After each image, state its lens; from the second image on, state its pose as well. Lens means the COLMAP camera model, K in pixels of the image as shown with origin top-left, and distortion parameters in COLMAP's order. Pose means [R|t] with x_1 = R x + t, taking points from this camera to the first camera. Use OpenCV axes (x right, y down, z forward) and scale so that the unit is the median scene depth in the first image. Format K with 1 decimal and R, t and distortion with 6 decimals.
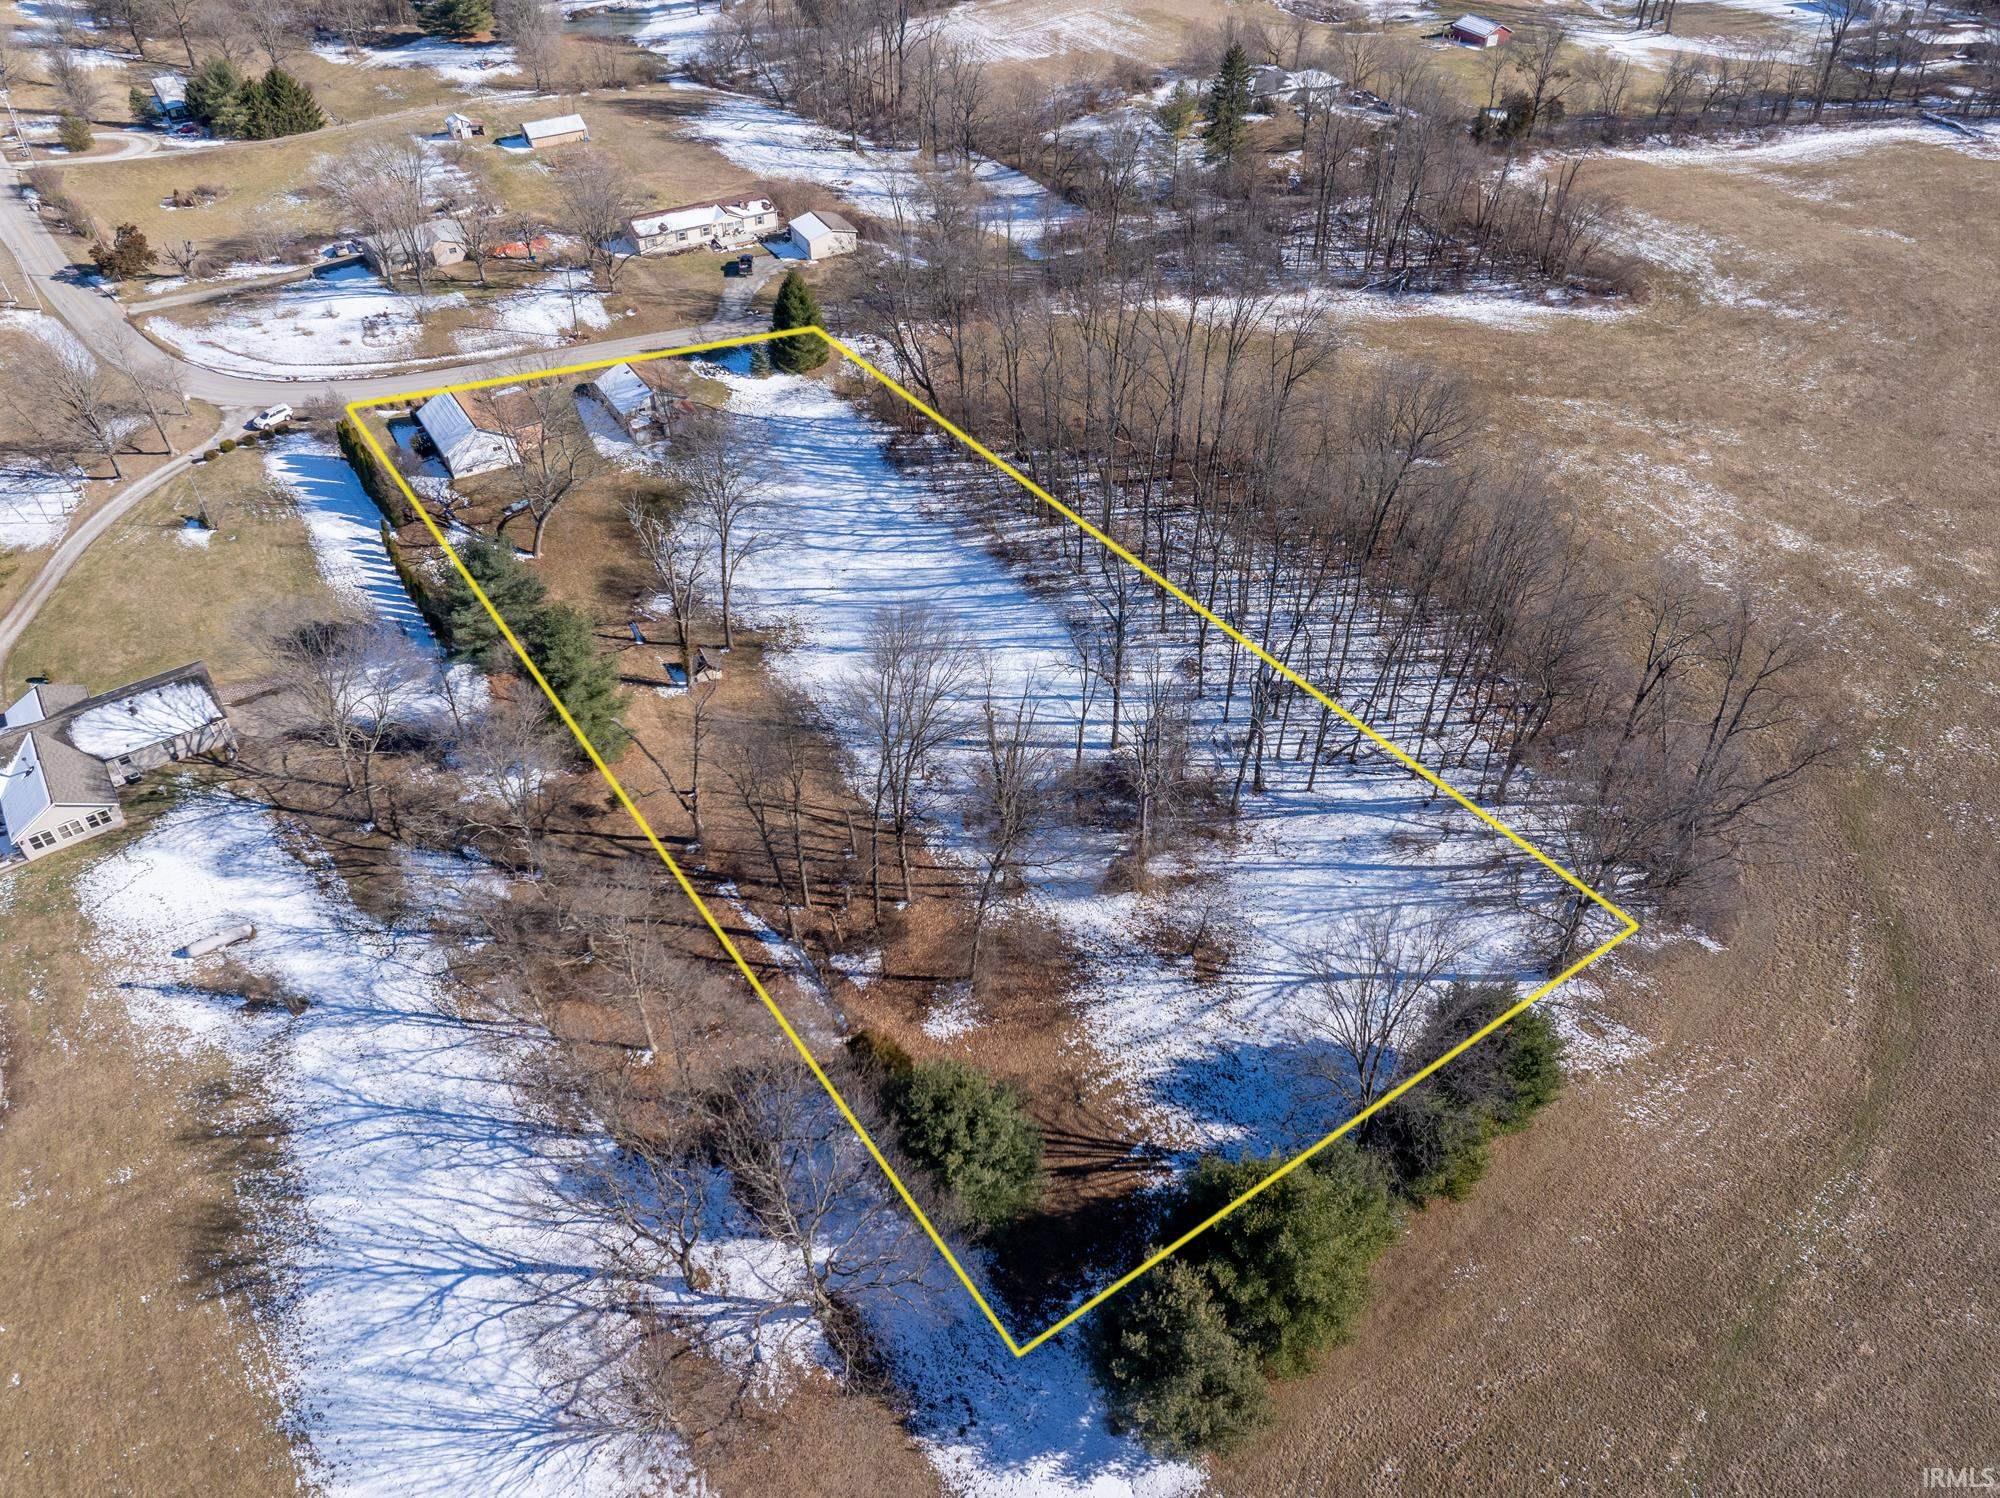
lens RADIAL K [[1464.0, 0, 1000.0], [0, 1464.0, 749.0], [0, 0, 1]] dist [-0.027008, 0.002777]
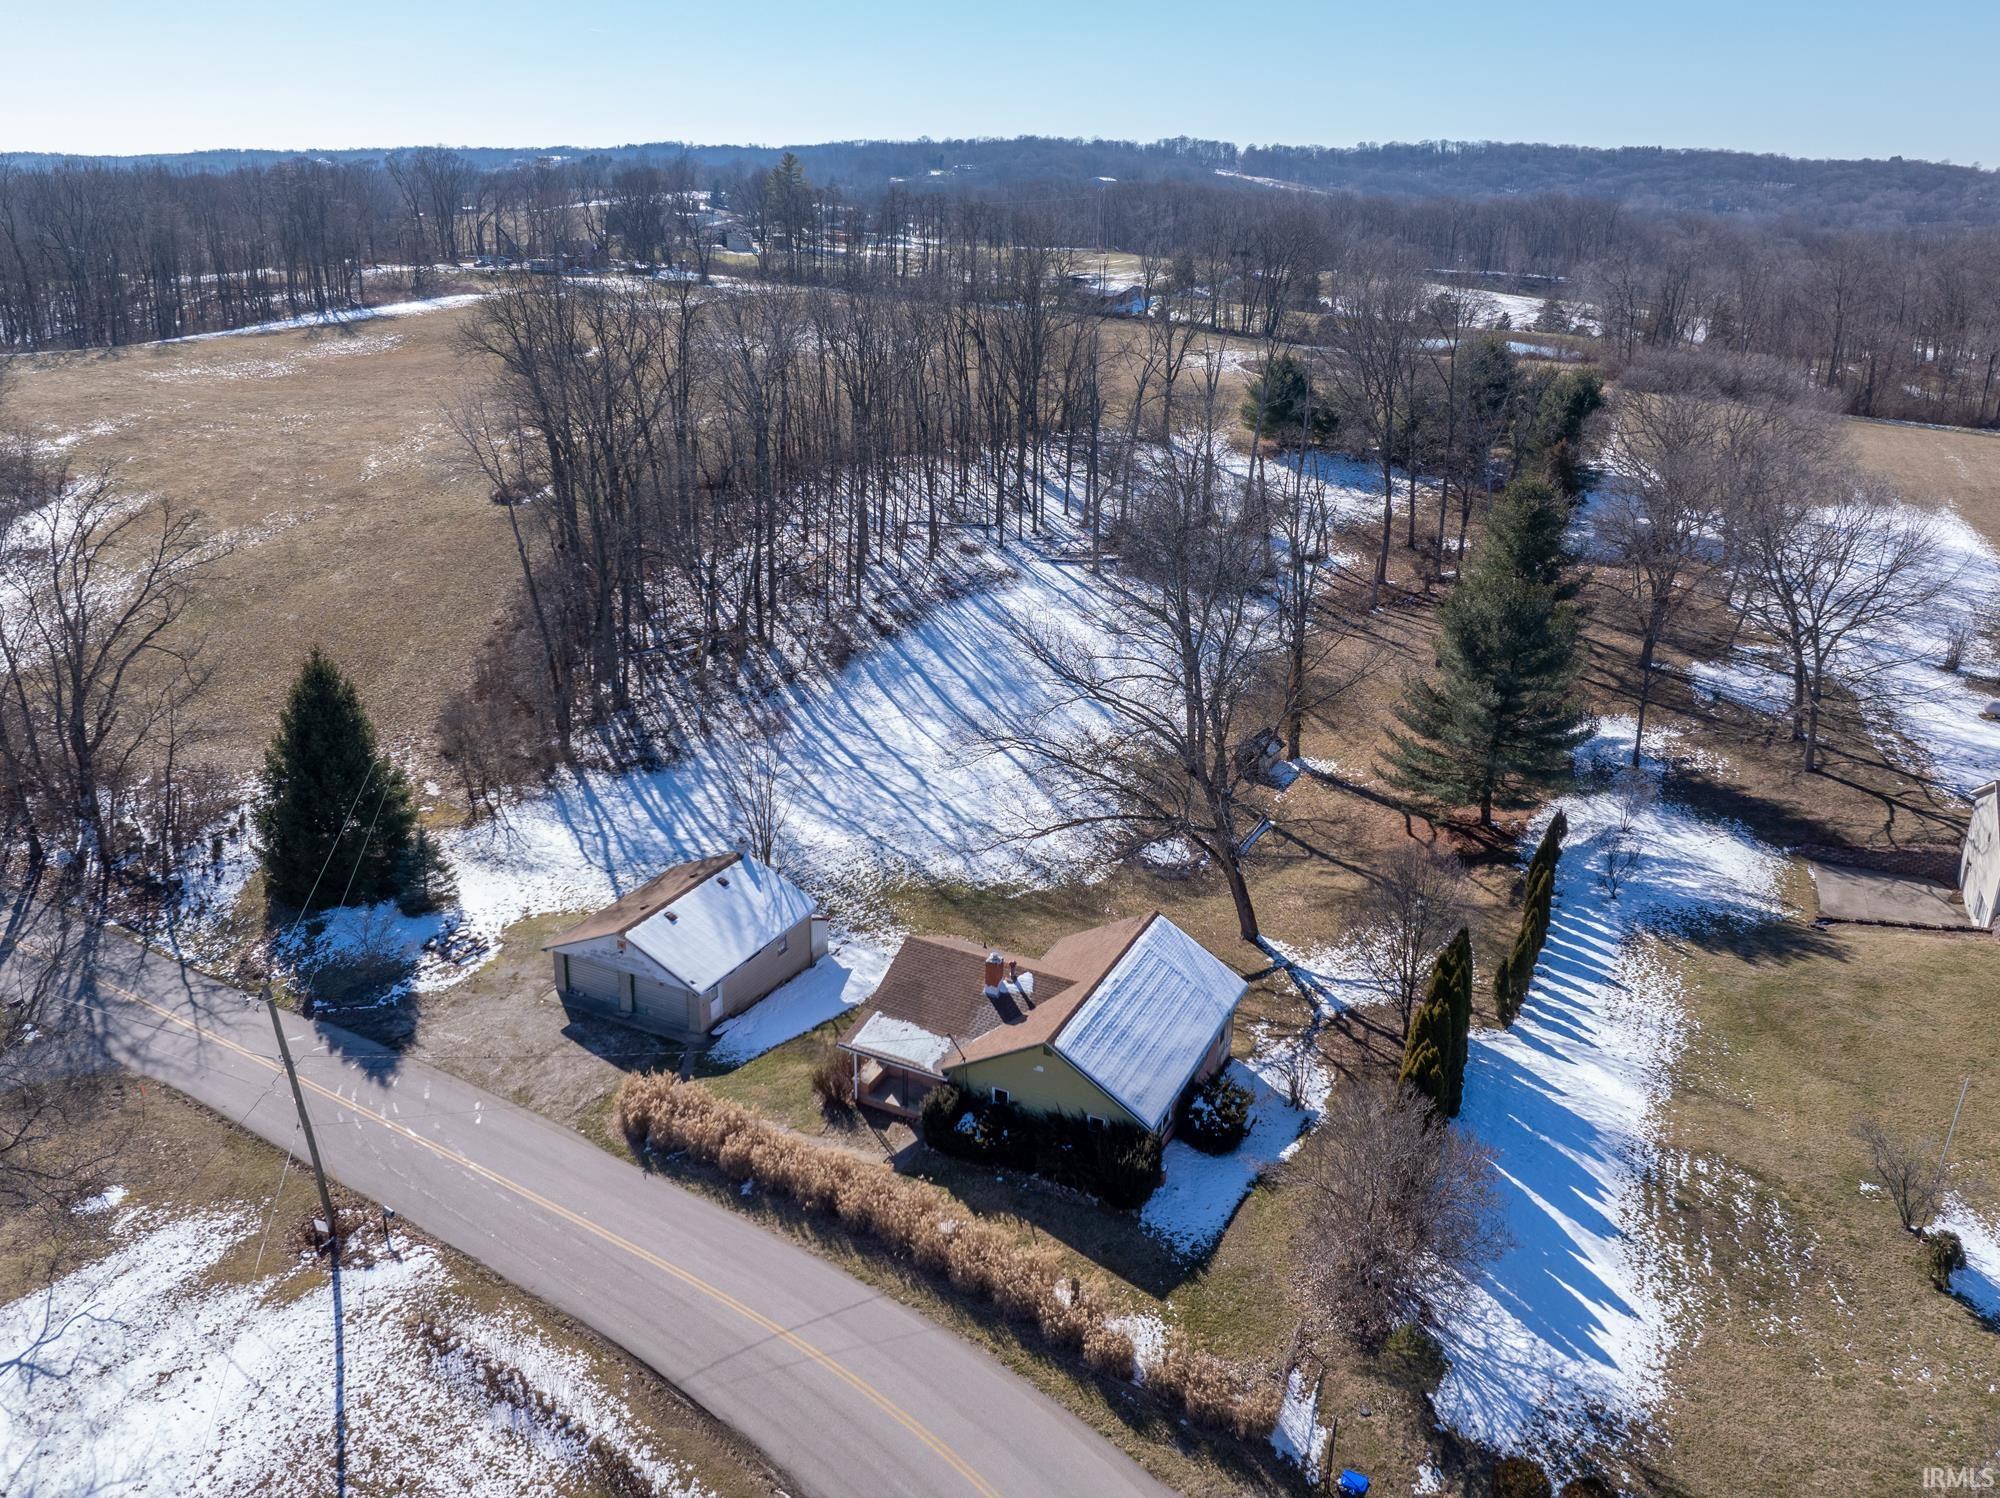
lens RADIAL K [[1493.2, 0, 1000.0], [0, 1493.2, 749.0], [0, 0, 1]] dist [-0.038067, 0.003559]
pose [[-0.524830, -0.319804, 0.788847, -0.619419], [0.558403, 0.570102, 0.602636, -0.492894], [-0.642448, 0.756776, -0.120627, 1.025346]]
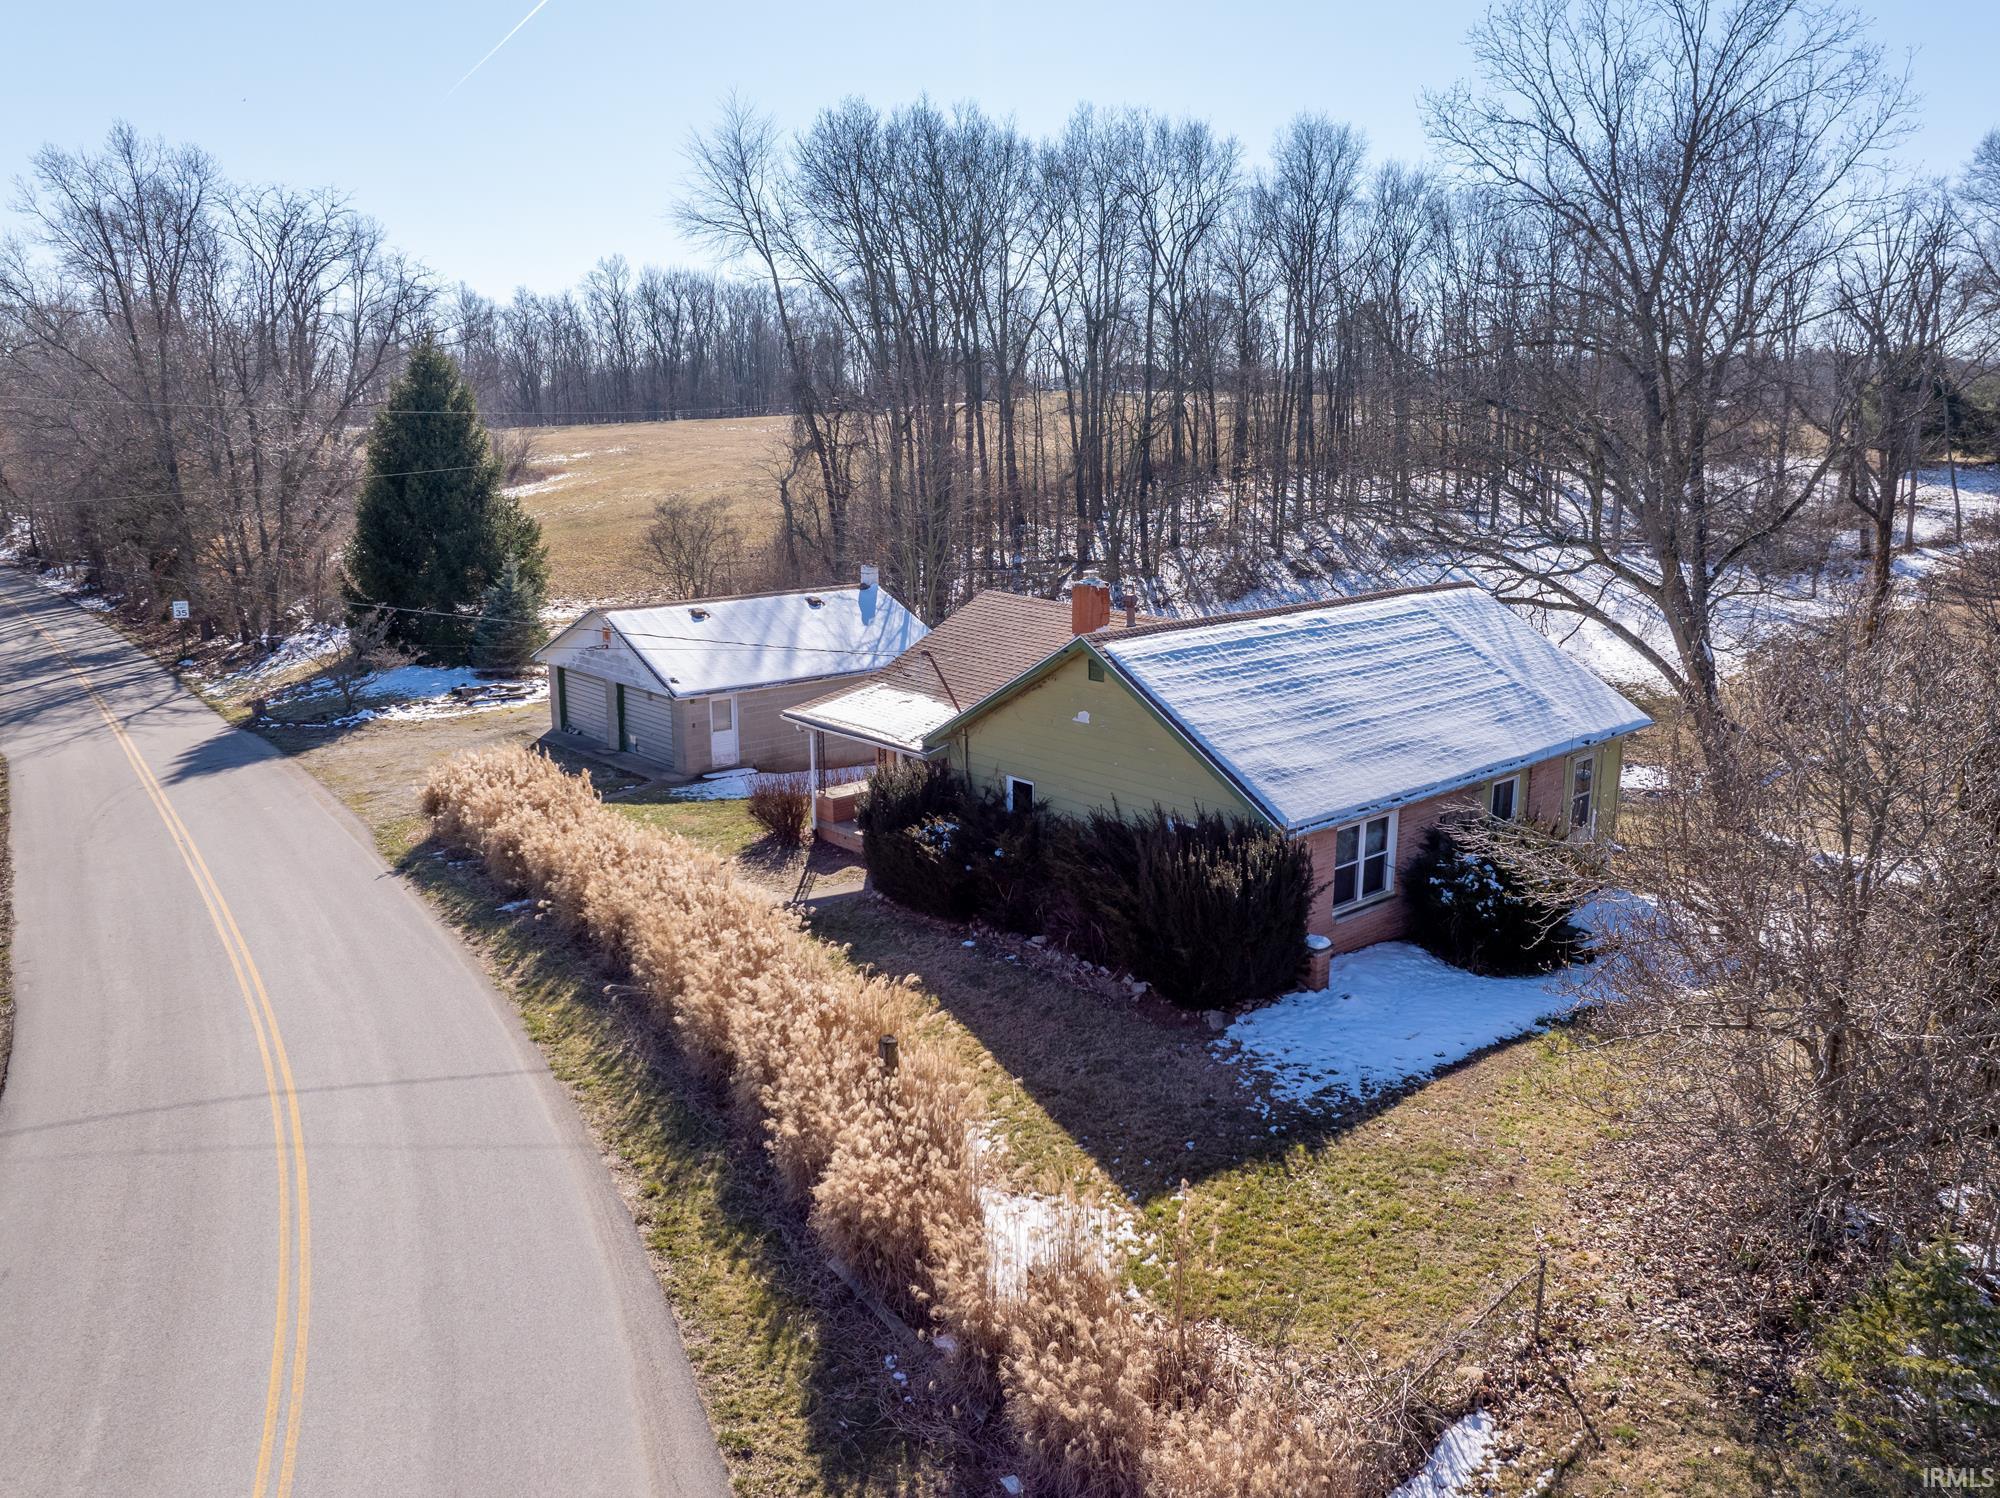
lens RADIAL K [[1464.0, 0, 1000.0], [0, 1464.0, 749.0], [0, 0, 1]] dist [-0.027008, 0.002777]
pose [[-0.152673, -0.223470, 0.962680, -0.528886], [0.676710, 0.686275, 0.266628, -0.292999], [-0.720246, 0.692162, 0.046448, 1.034724]]
